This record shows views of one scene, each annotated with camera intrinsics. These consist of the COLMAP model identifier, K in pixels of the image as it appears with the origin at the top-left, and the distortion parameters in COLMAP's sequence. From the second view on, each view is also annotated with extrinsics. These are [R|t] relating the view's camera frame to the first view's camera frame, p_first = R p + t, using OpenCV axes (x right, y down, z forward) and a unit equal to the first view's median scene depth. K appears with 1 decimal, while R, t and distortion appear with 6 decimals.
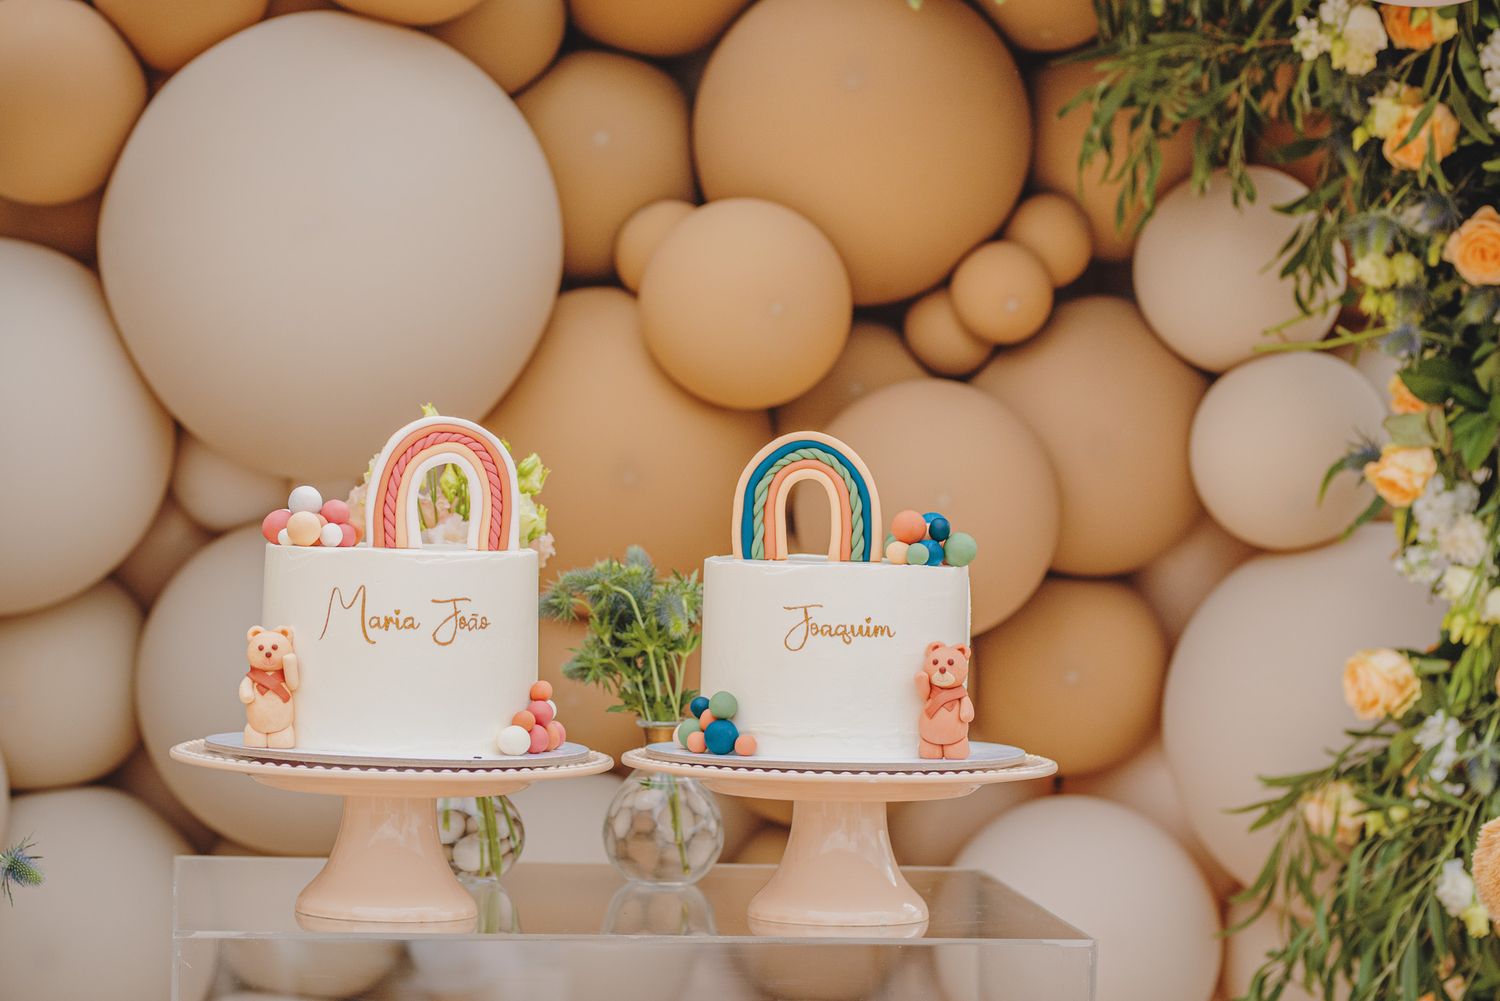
lens RADIAL K [[3705.8, 0, 750.0], [0, 3705.8, 500.5], [0, 0, 1]] dist [0.040789, 0.429589]
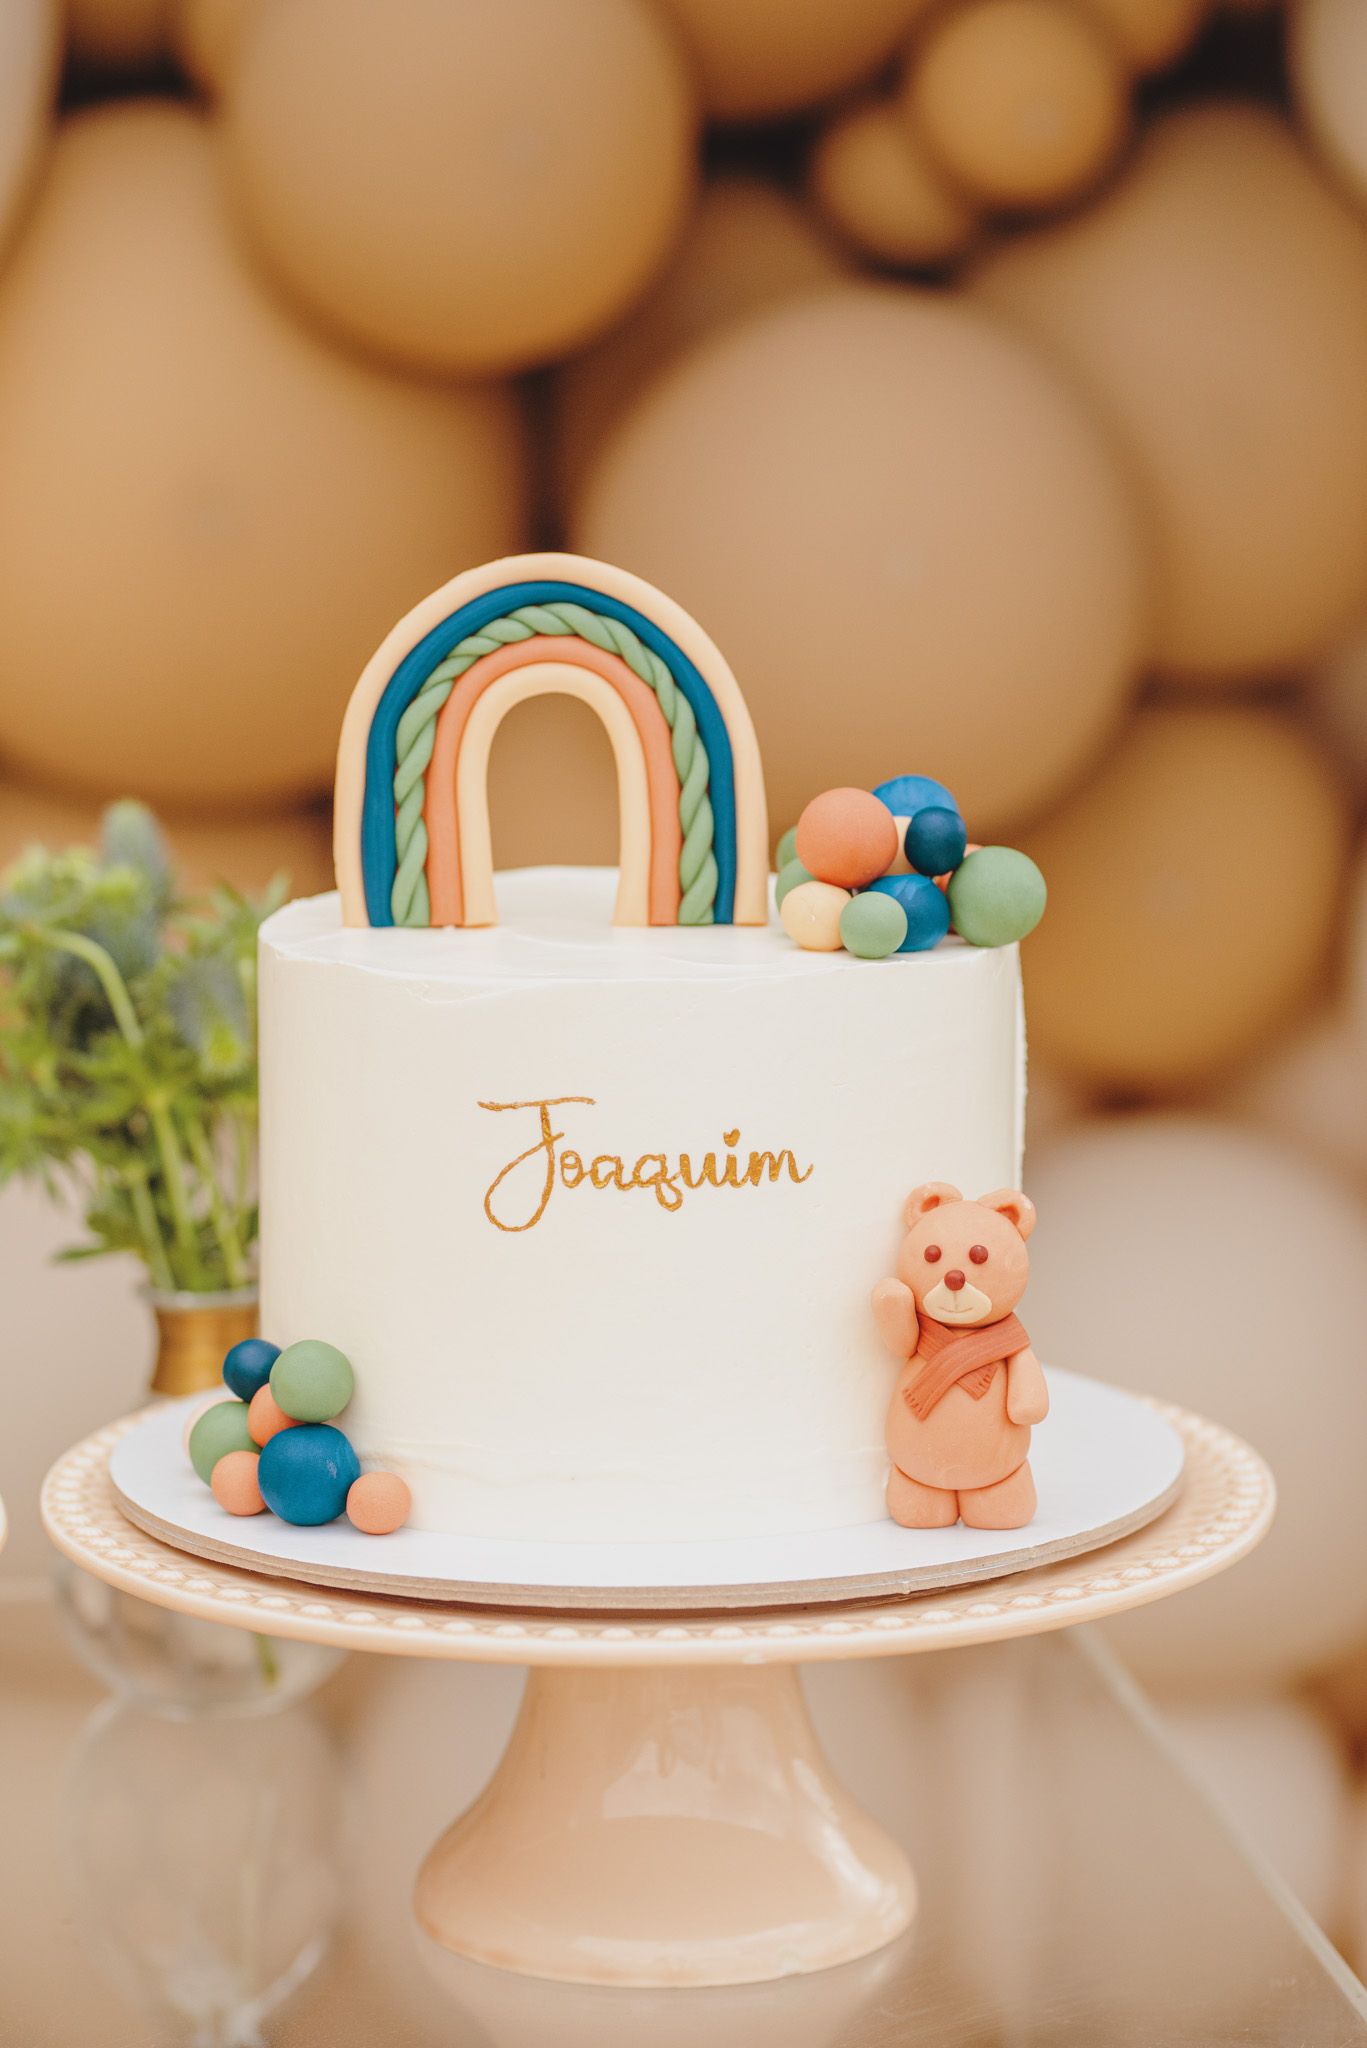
lens RADIAL K [[5059.7, 0, 683.5], [0, 5059.7, 1024.0], [0, 0, 1]] dist [0.040789, 0.429589]
pose [[0.999587, -0.023195, 0.016964, 0.020004], [0.020780, 0.991193, 0.130784, -0.037854], [-0.019848, -0.130378, 0.991266, 0.546771]]
